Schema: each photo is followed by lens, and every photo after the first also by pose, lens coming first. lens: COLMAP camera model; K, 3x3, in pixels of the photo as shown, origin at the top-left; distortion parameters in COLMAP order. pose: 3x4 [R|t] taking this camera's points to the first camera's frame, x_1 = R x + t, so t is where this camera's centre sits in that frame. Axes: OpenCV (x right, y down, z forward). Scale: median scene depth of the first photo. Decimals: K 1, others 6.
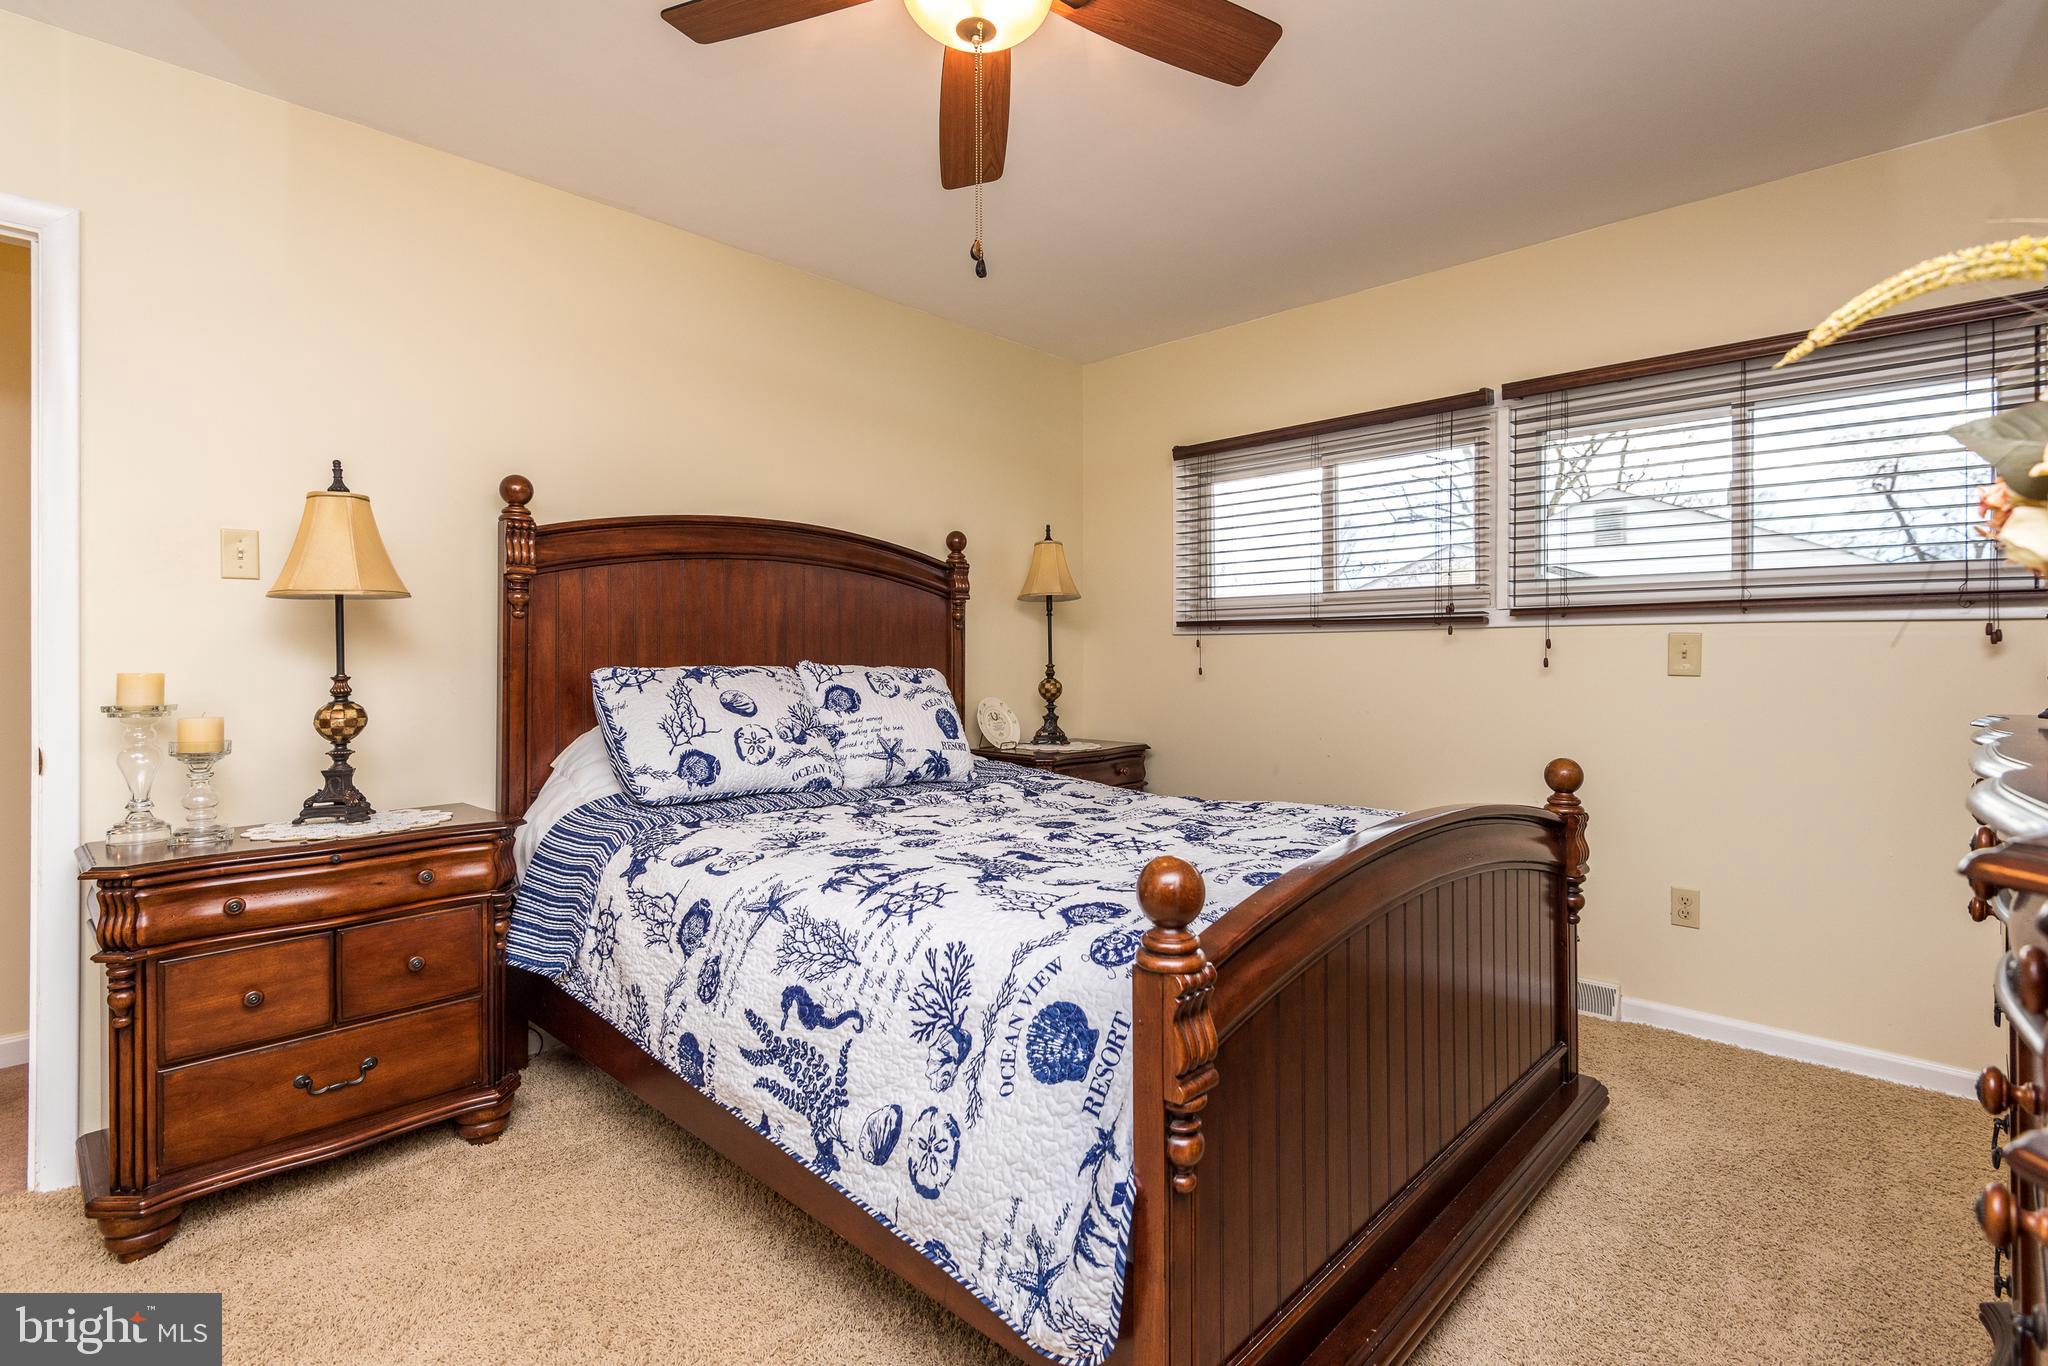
lens RADIAL K [[952.6, 0, 1011.3], [0, 952.6, 666.0], [0, 0, 1]] dist [0.024530, -0.011259]
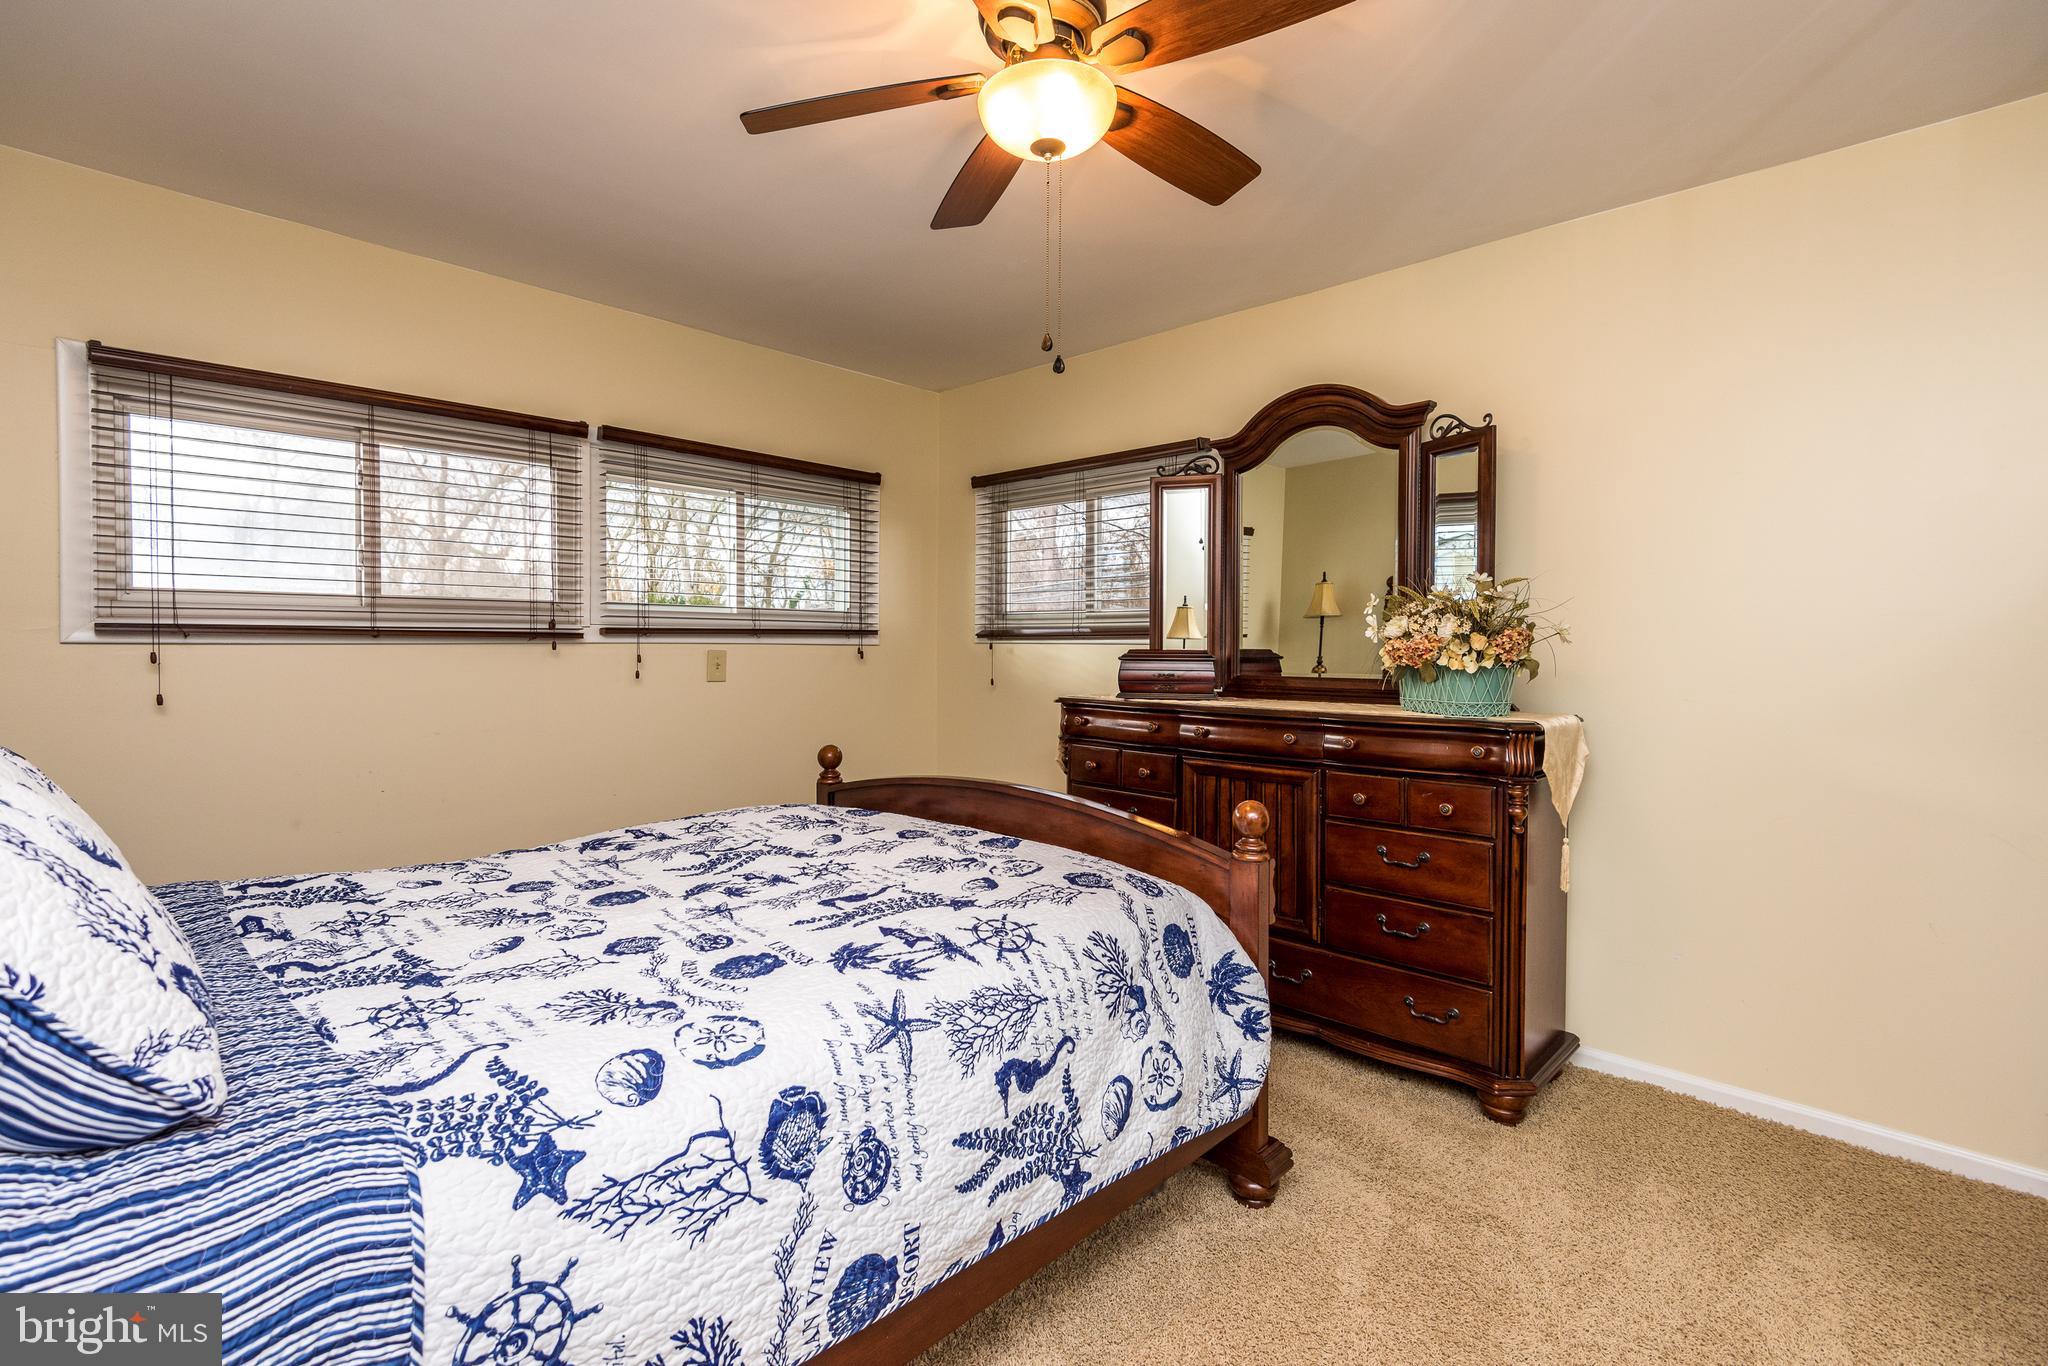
lens RADIAL K [[952.6, 0, 1012.1], [0, 952.6, 670.8], [0, 0, 1]] dist [0.024530, -0.011259]
pose [[0.012229, -0.031574, 0.999427, -1.149207], [0.007634, 0.999475, 0.031482, -0.077397], [-0.999896, 0.007245, 0.012464, 0.983874]]
